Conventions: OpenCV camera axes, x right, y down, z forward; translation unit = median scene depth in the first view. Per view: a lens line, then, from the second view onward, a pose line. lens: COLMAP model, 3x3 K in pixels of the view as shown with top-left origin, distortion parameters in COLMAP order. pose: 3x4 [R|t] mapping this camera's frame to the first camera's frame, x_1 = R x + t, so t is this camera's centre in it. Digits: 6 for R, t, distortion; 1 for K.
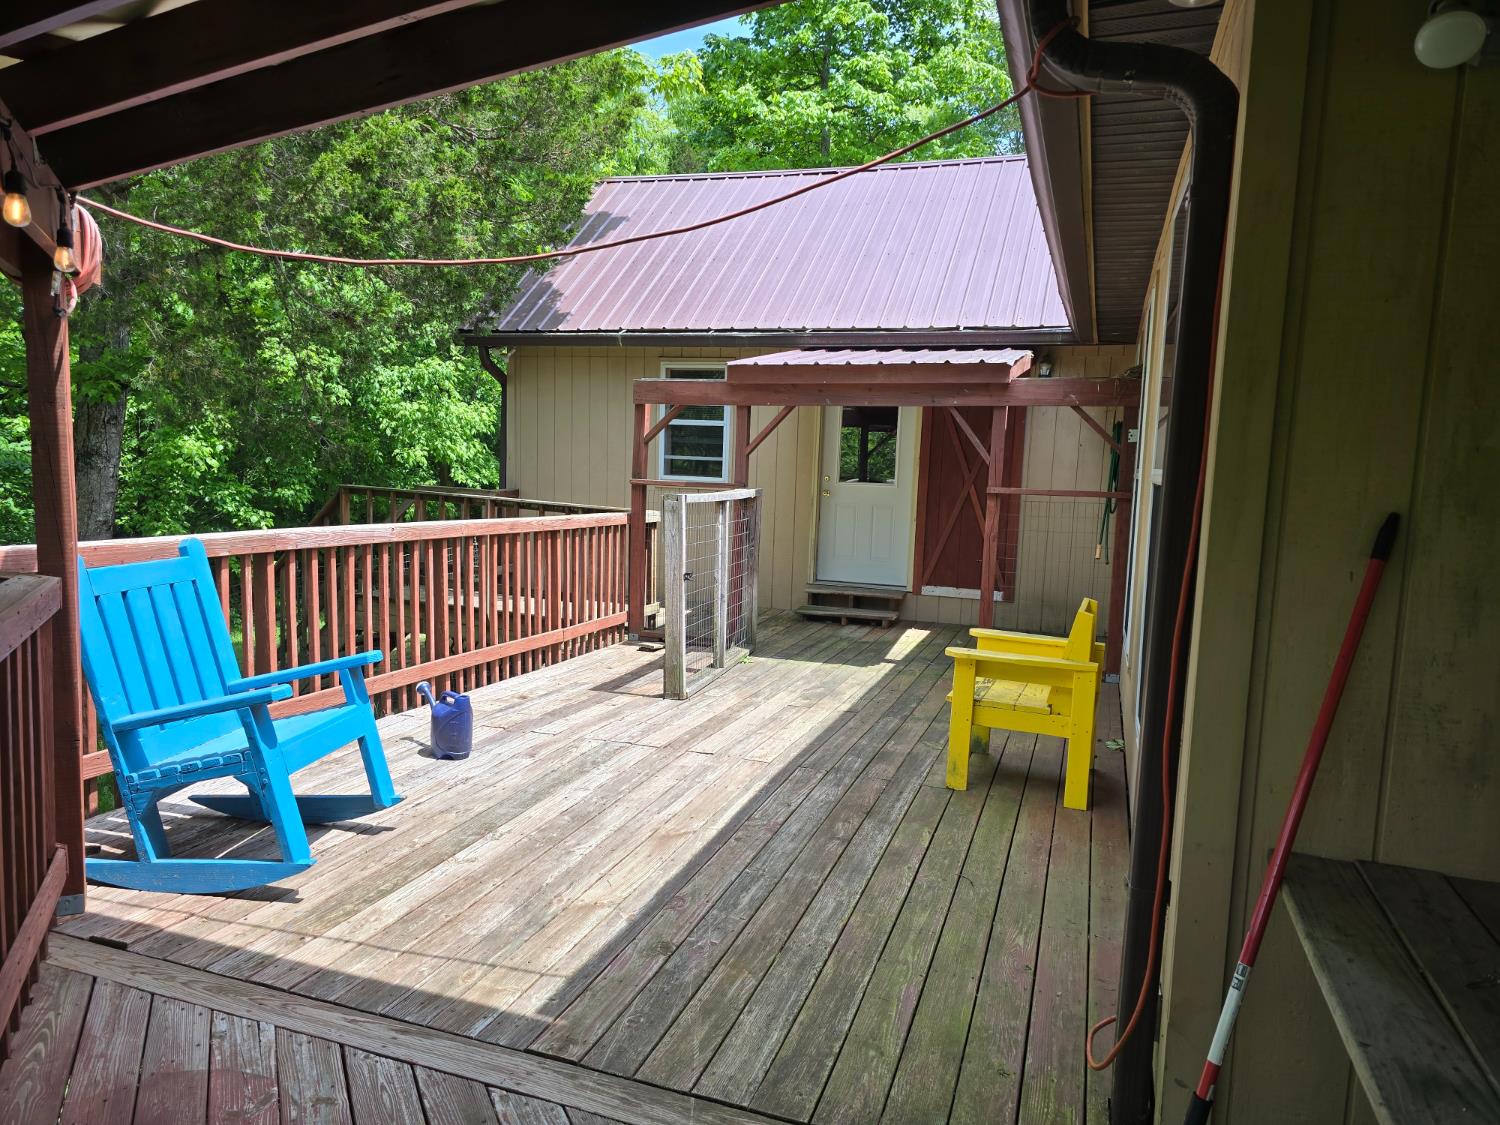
lens RADIAL K [[992.8, 0, 750.0], [0, 992.8, 596.1], [0, 0, 1]] dist [0.065861, -0.049086]
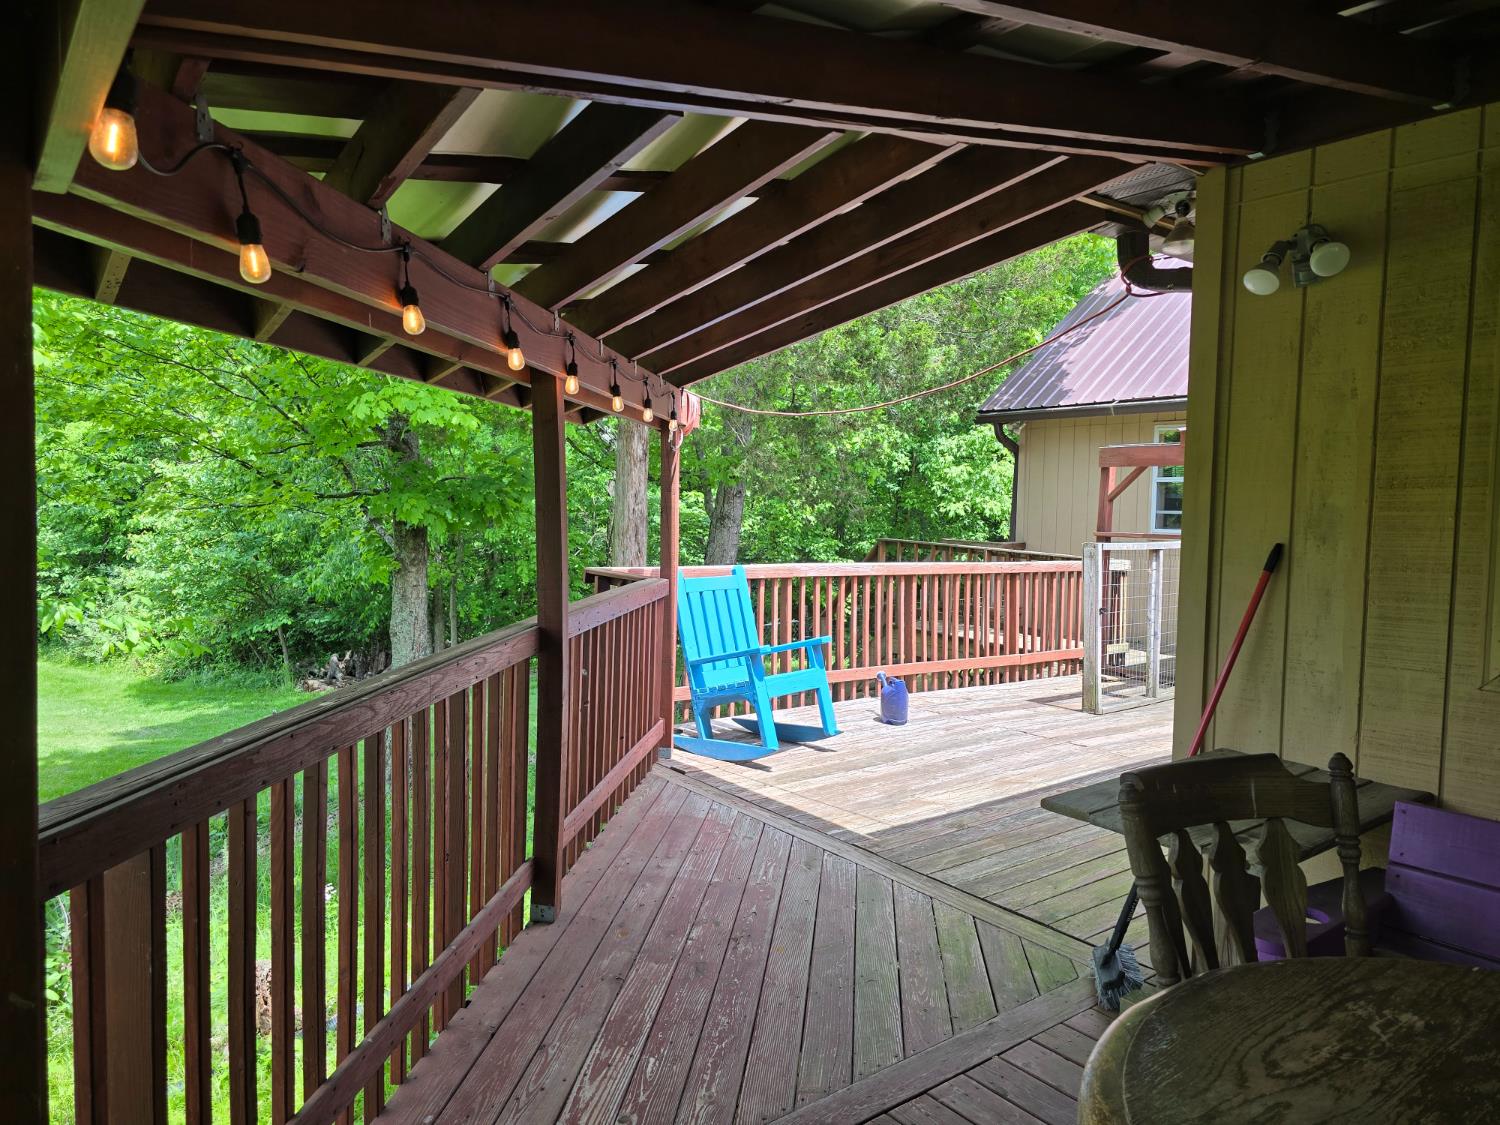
lens RADIAL K [[1009.7, 0, 753.3], [0, 1009.7, 561.4], [0, 0, 1]] dist [-0.003750, -0.001368]
pose [[0.843649, 0.015055, -0.536683, 0.371056], [-0.063869, 0.995323, -0.072479, 0.057704], [0.533082, 0.095424, 0.840665, -0.413335]]
